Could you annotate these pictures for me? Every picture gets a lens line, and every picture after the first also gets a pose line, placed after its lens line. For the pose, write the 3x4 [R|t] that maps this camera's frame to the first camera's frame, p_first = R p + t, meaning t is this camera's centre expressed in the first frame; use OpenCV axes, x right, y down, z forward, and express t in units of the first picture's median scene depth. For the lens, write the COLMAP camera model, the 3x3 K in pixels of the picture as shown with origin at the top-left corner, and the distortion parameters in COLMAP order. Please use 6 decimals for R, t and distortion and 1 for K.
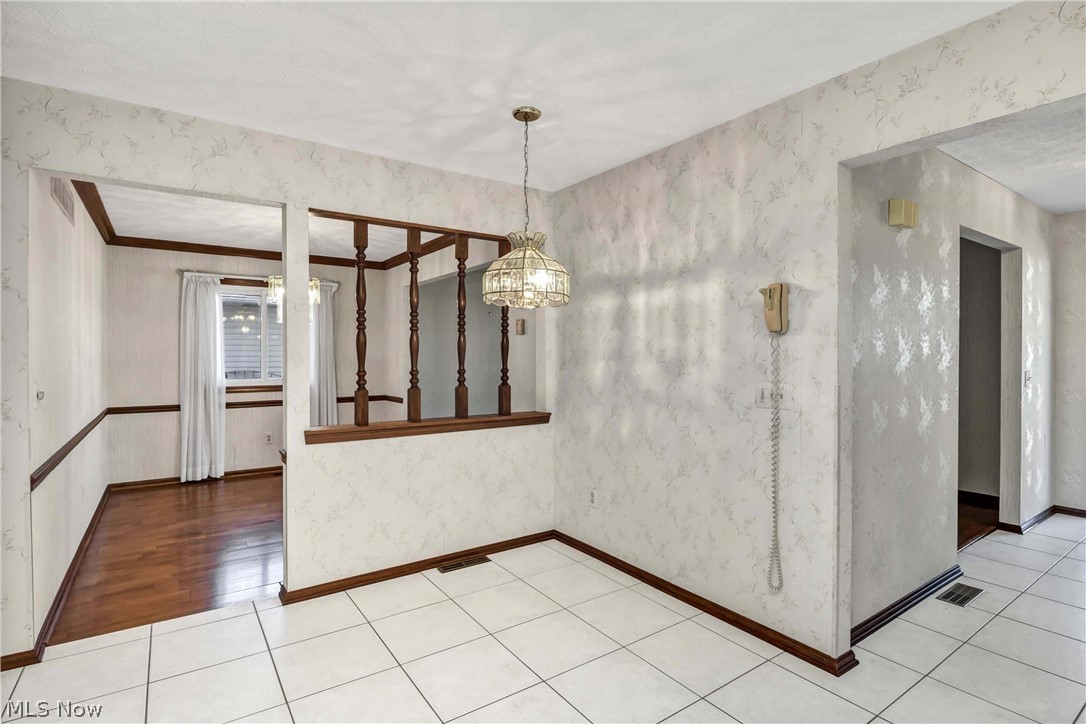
lens RADIAL K [[531.3, 0, 533.5], [0, 531.3, 356.9], [0, 0, 1]] dist [-0.000815, -0.003427]
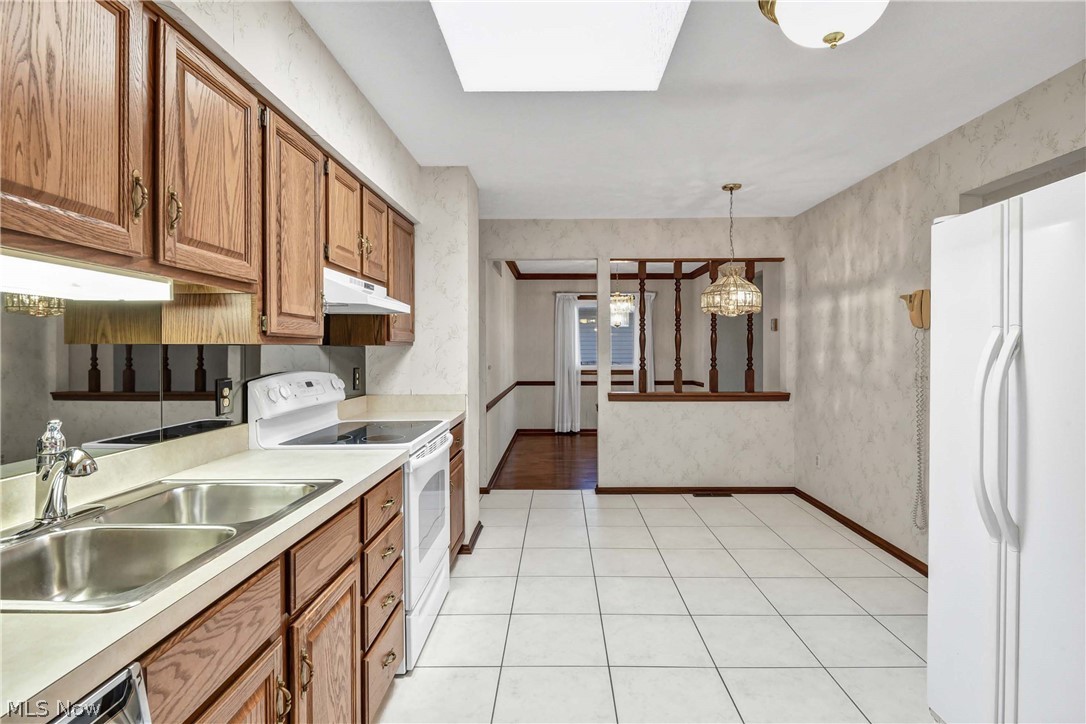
lens RADIAL K [[531.3, 0, 546.1], [0, 531.3, 357.2], [0, 0, 1]] dist [-0.000815, -0.003427]
pose [[0.810272, 0.007796, -0.586002, 0.352105], [-0.001052, 0.999929, 0.011848, 0.007218], [0.586053, -0.008984, 0.810223, -0.420371]]
